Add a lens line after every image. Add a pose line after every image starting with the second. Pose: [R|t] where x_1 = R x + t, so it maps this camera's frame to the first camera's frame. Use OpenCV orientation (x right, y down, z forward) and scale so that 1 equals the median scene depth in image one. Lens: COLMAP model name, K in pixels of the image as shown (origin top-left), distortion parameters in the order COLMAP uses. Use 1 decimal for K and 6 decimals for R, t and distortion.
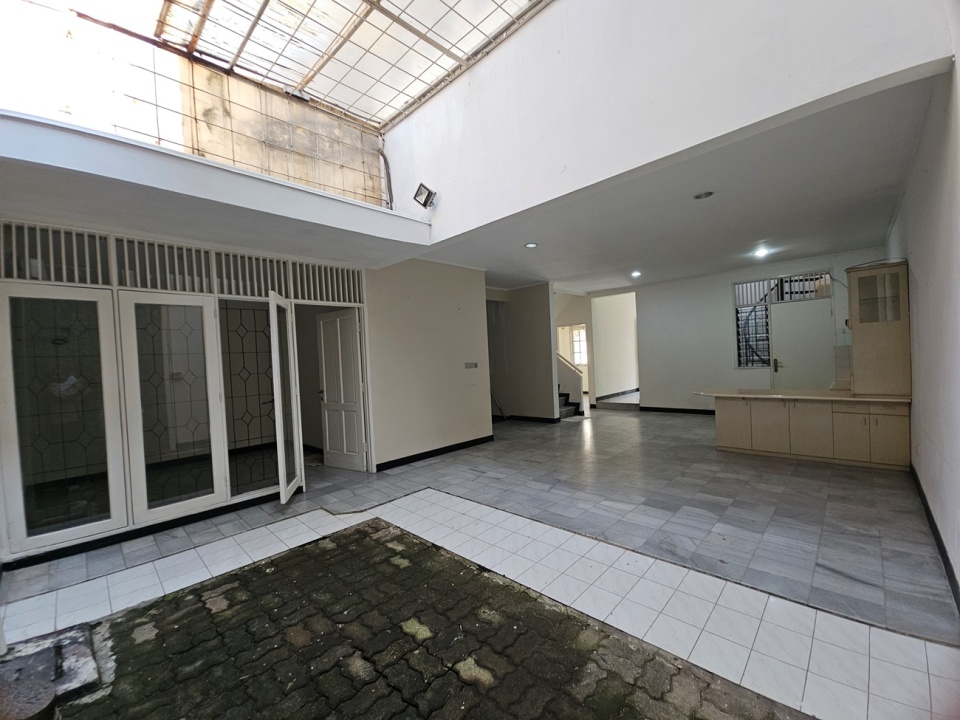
lens RADIAL K [[388.7, 0, 483.4], [0, 388.7, 364.4], [0, 0, 1]] dist [0.023631, -0.016689]
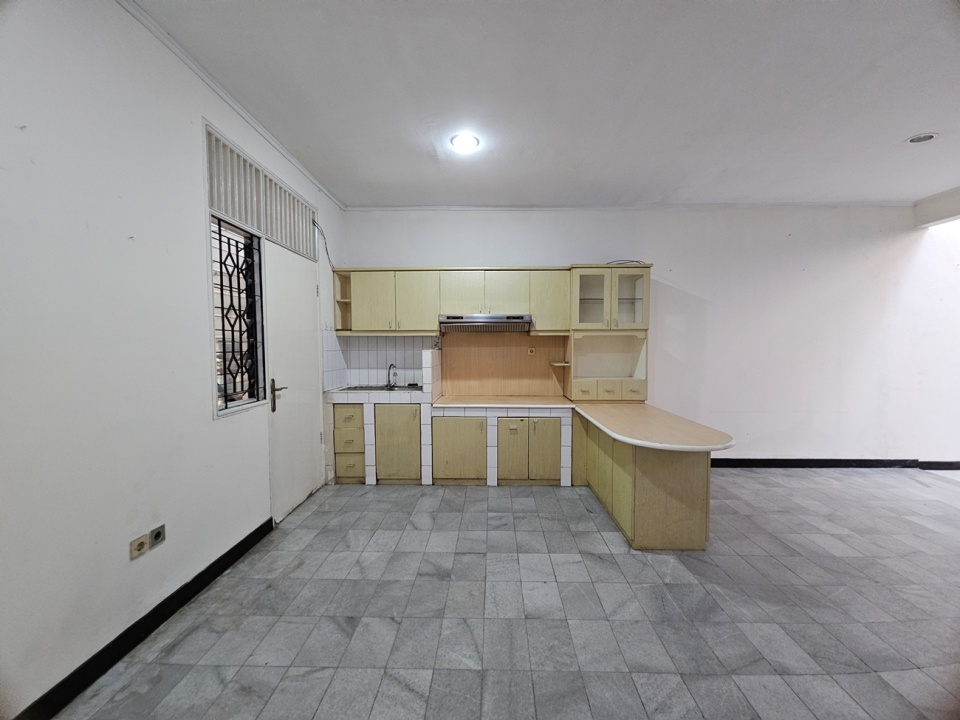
lens RADIAL K [[388.7, 0, 483.4], [0, 388.7, 364.4], [0, 0, 1]] dist [0.023631, -0.016689]
pose [[-0.671000, 0.013990, 0.741326, 0.471863], [0.047919, 0.998550, 0.024529, -0.044445], [-0.739908, 0.051983, -0.670697, 1.731739]]
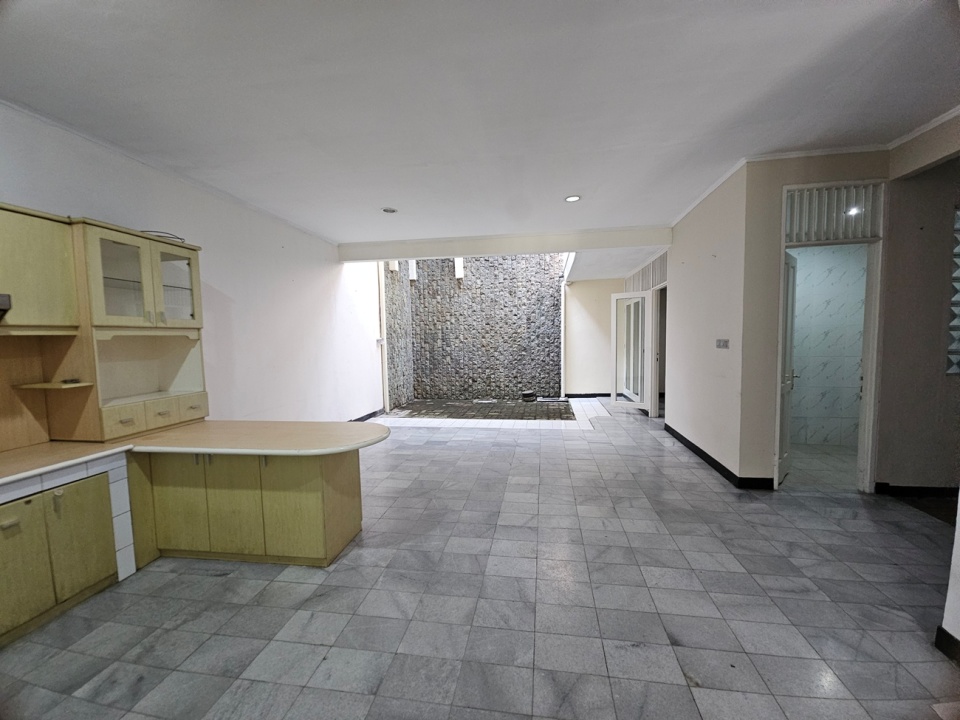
lens RADIAL K [[388.7, 0, 483.4], [0, 388.7, 364.4], [0, 0, 1]] dist [0.023631, -0.016689]
pose [[-0.815188, 0.105768, -0.569458, 0.849472], [0.049978, 0.992363, 0.112771, -0.071772], [0.577036, 0.063470, -0.814248, 1.737065]]
